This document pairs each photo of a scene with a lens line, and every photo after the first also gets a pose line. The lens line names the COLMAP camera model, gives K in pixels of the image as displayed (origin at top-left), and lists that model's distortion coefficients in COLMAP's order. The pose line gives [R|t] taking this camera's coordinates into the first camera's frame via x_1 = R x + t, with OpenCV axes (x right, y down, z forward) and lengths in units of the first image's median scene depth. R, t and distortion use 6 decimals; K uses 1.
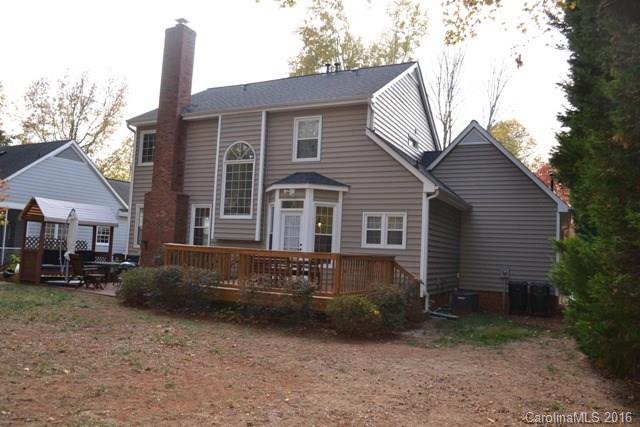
lens RADIAL K [[502.0, 0, 320.0], [0, 502.0, 213.5], [0, 0, 1]] dist [-0.001672, 0.000140]
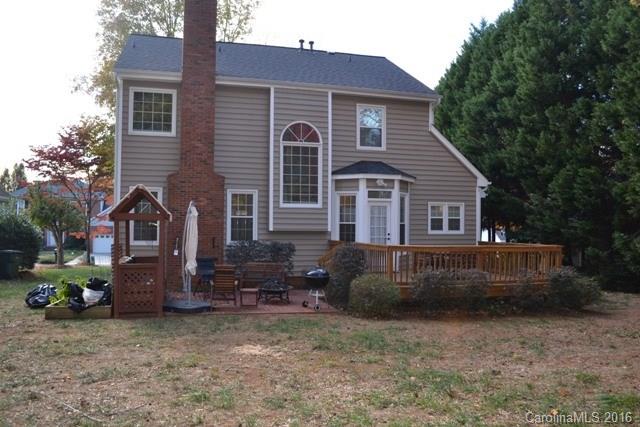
lens RADIAL K [[502.0, 0, 320.0], [0, 502.0, 213.5], [0, 0, 1]] dist [-0.001672, 0.000140]
pose [[0.752480, -0.024111, 0.658173, -0.756594], [-0.024888, 0.997575, 0.064999, -0.039788], [-0.658144, -0.065291, 0.750055, 0.305565]]
